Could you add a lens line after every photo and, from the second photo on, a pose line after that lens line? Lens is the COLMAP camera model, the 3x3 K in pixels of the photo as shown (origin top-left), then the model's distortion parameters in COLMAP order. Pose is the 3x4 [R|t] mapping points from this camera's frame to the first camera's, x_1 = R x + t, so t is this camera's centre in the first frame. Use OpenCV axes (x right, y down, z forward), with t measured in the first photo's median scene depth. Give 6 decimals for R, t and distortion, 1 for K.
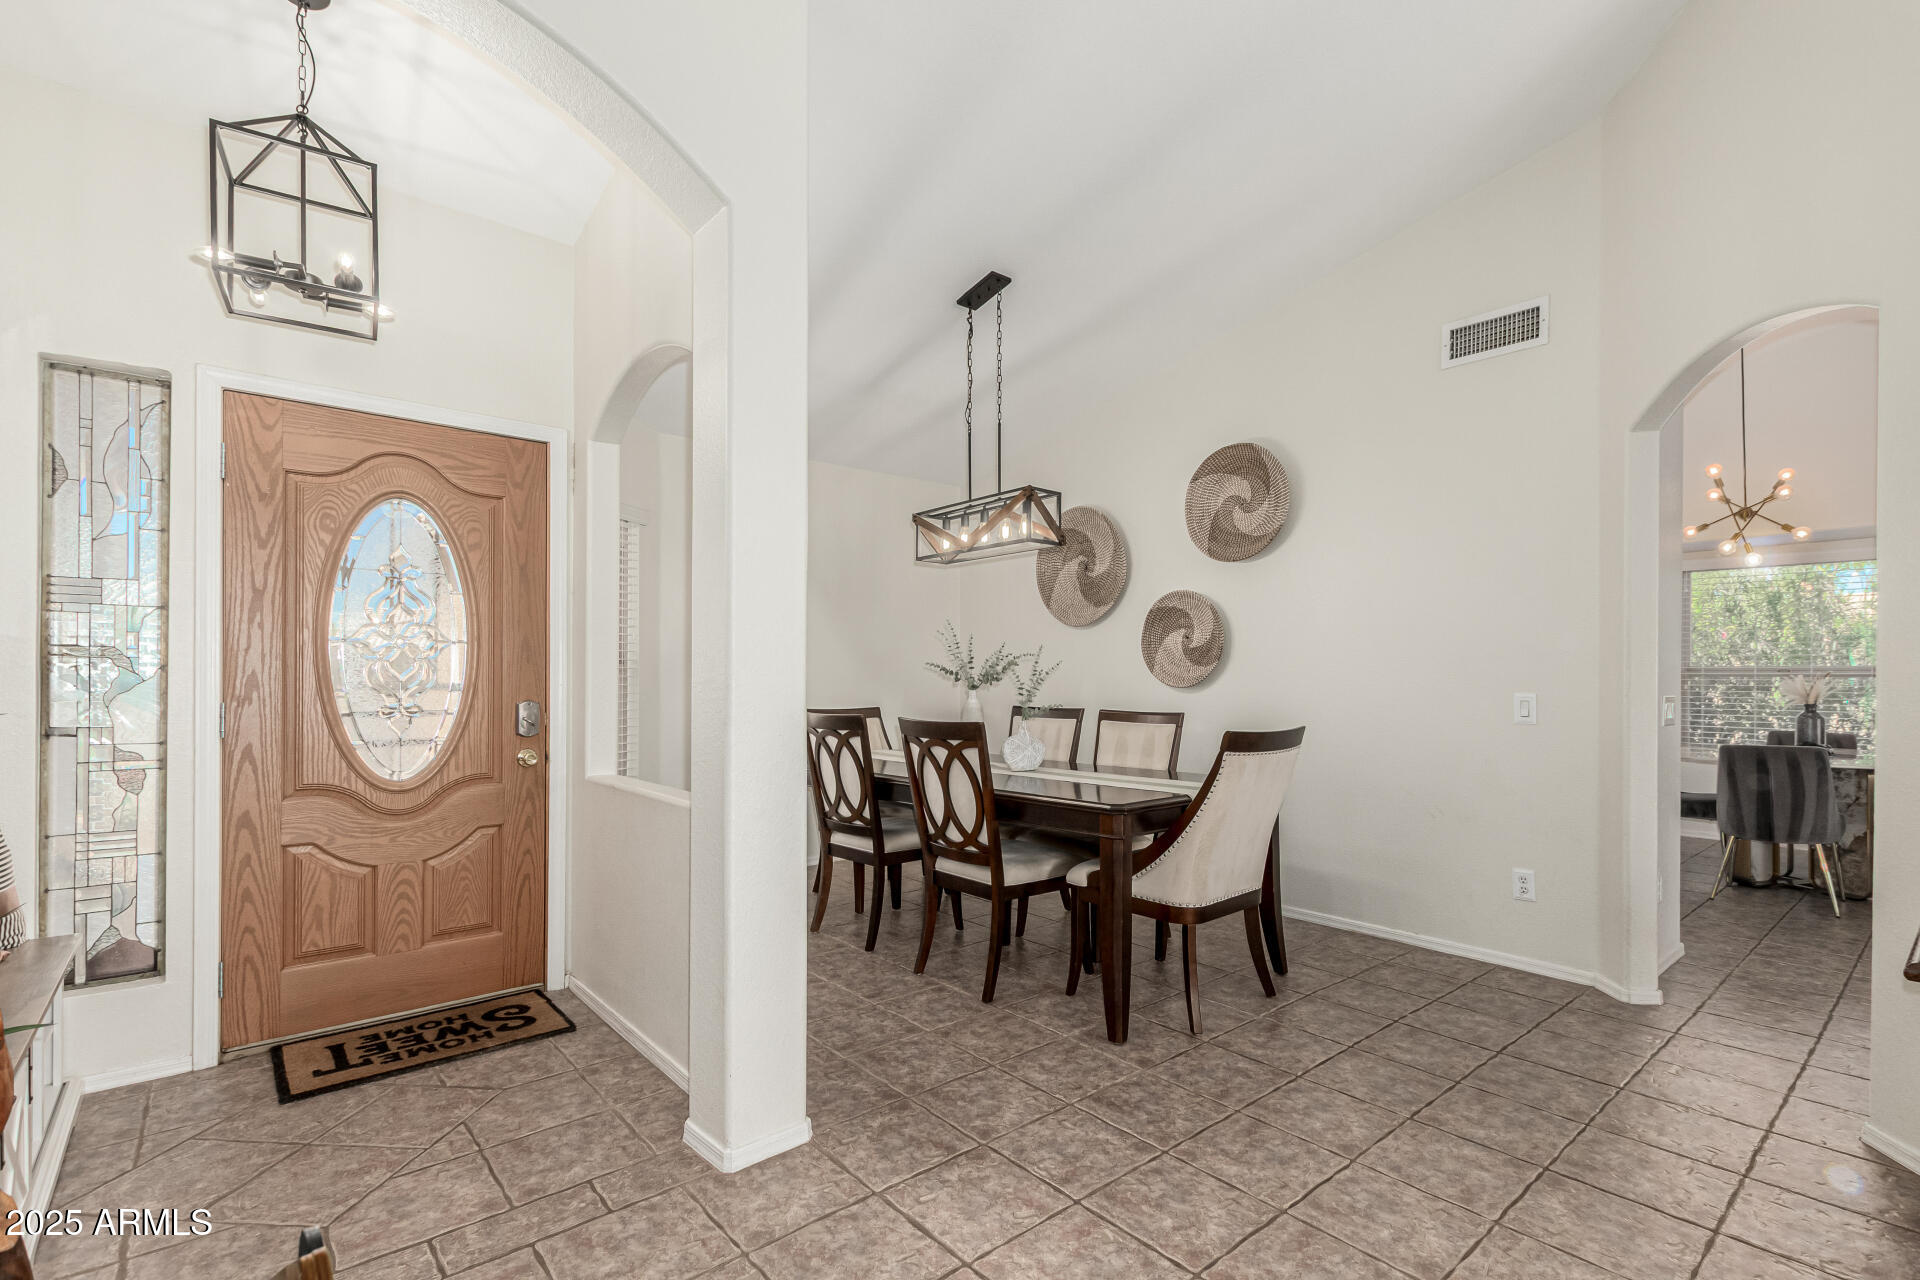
lens RADIAL K [[885.5, 0, 997.0], [0, 885.5, 673.4], [0, 0, 1]] dist [0.006406, -0.002273]
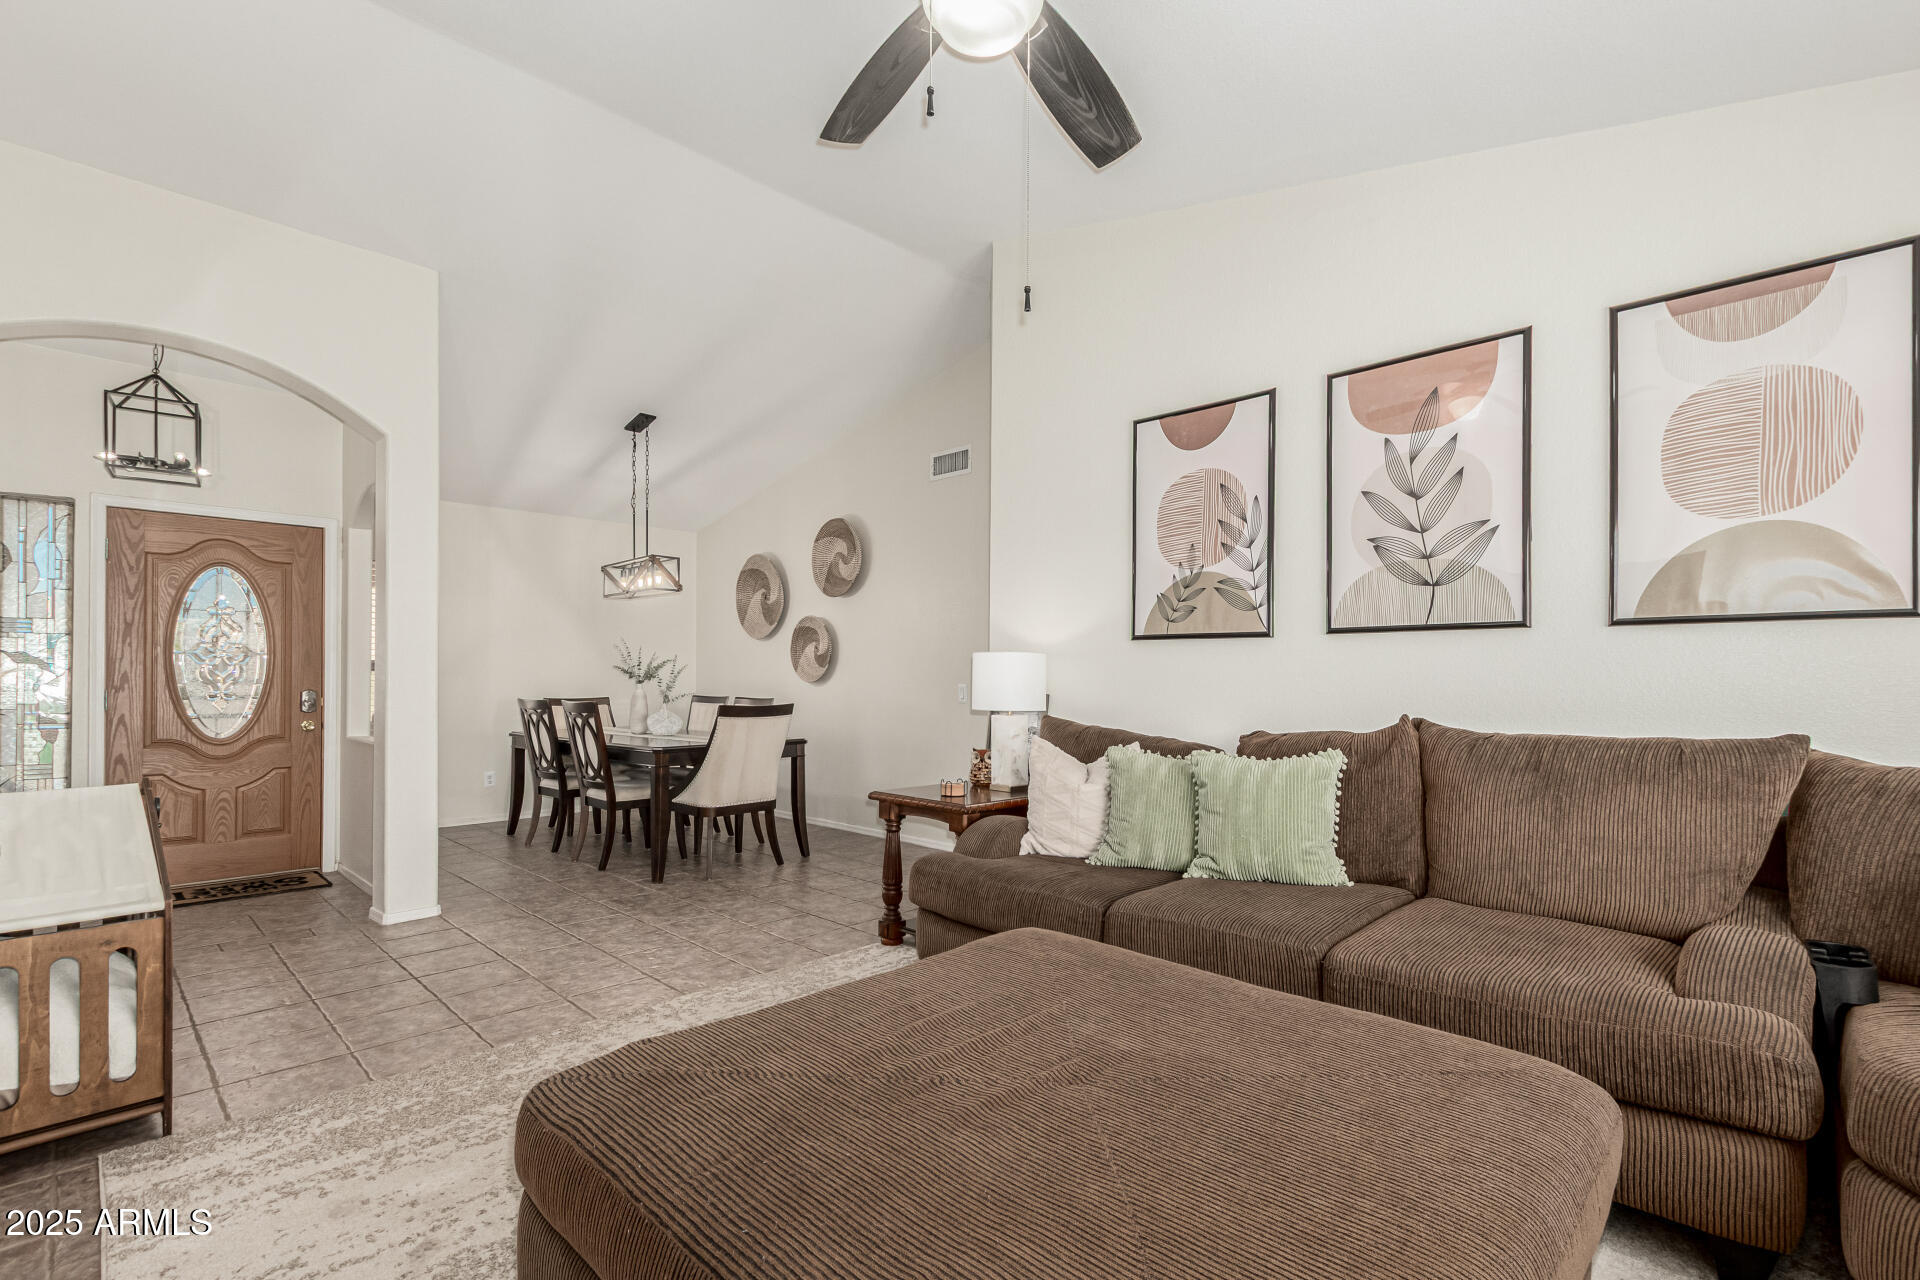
lens RADIAL K [[885.5, 0, 996.1], [0, 885.5, 669.6], [0, 0, 1]] dist [0.006406, -0.002273]
pose [[0.996505, -0.000111, 0.083536, 0.568342], [0.000442, 0.999992, -0.003940, 0.001223], [-0.083535, 0.003963, 0.996497, -0.695947]]
